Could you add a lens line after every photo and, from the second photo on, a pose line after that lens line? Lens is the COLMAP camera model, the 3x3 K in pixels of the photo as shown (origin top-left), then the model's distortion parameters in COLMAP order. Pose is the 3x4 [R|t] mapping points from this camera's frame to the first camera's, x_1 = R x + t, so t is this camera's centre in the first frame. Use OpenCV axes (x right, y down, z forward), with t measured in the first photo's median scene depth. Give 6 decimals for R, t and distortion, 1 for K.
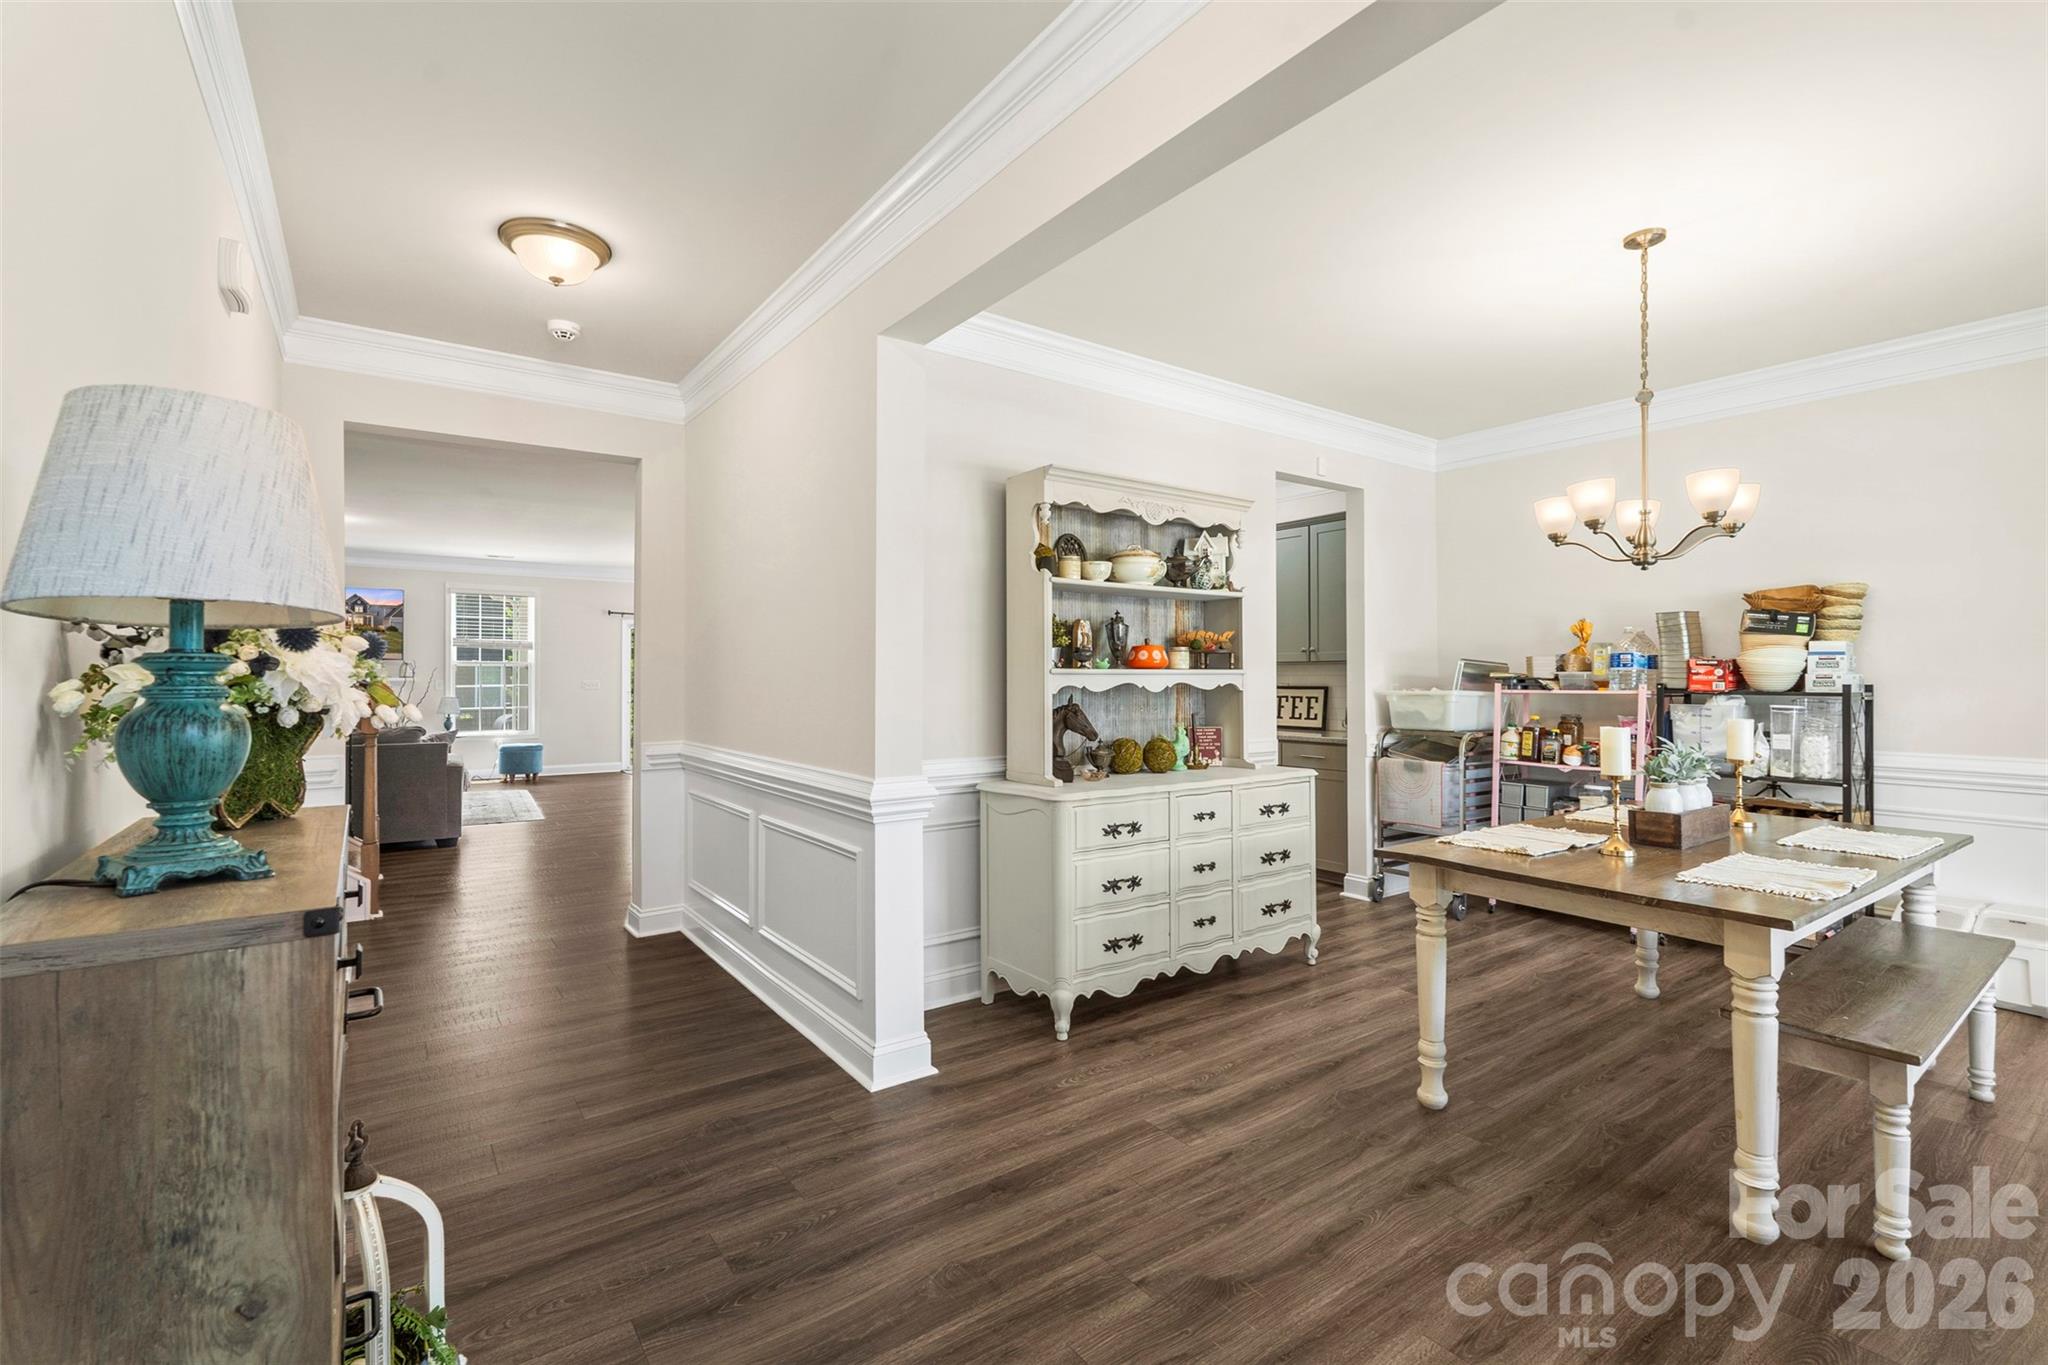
lens RADIAL K [[904.5, 0, 1030.3], [0, 904.5, 672.2], [0, 0, 1]] dist [-0.003476, -0.000732]
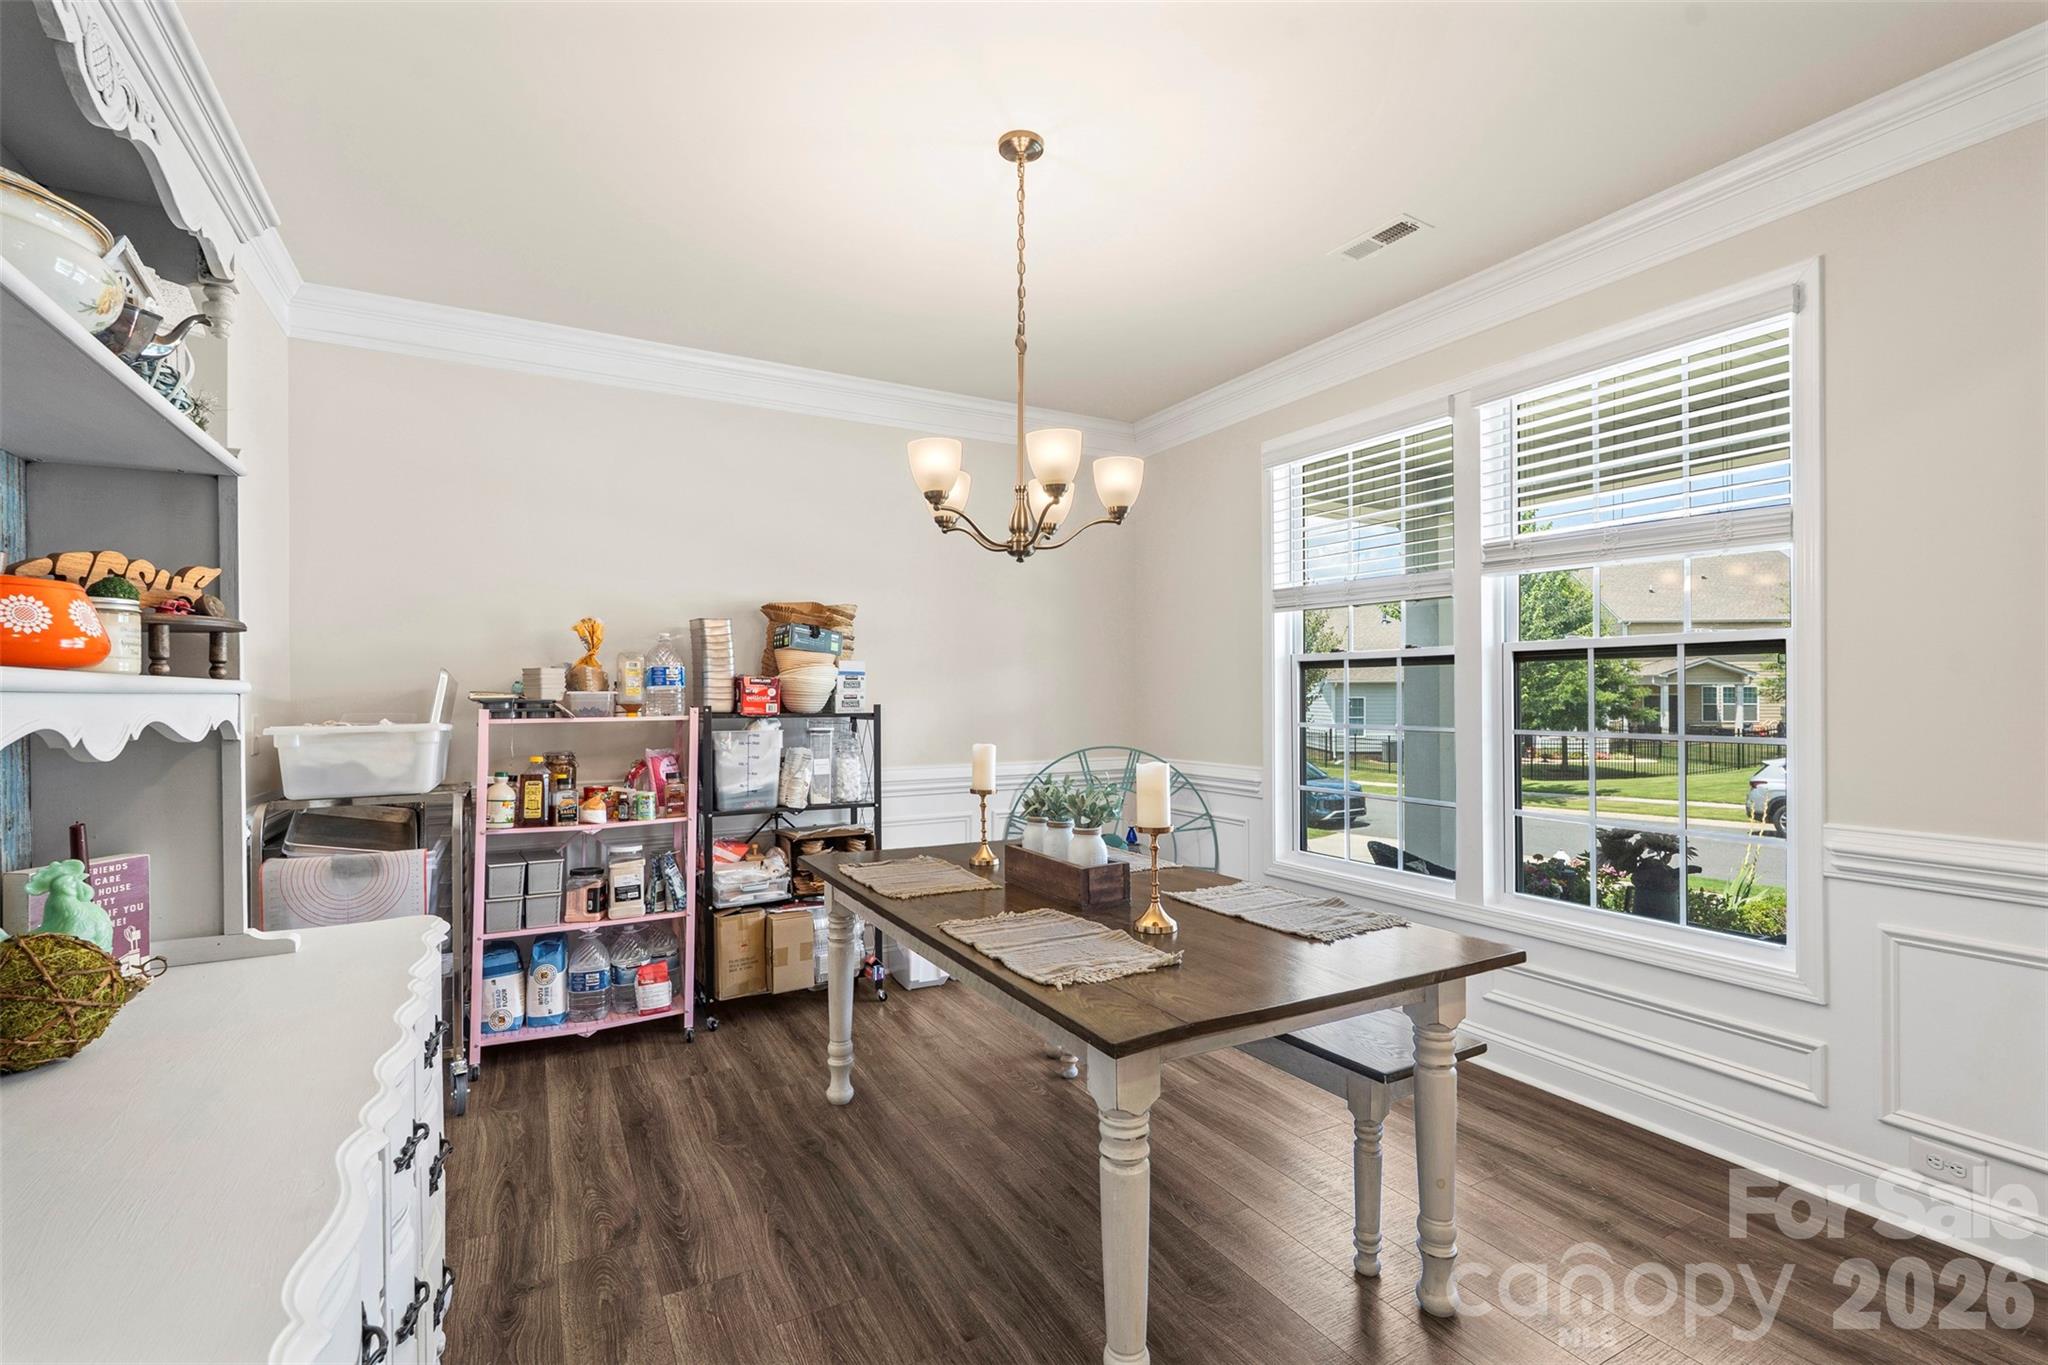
lens RADIAL K [[904.5, 0, 1024.3], [0, 904.5, 693.6], [0, 0, 1]] dist [-0.003476, -0.000732]
pose [[0.111290, 0.000653, 0.993788, -0.070479], [-0.000332, 1.000000, -0.000619, 0.001628], [-0.993788, -0.000261, 0.111290, 0.596360]]
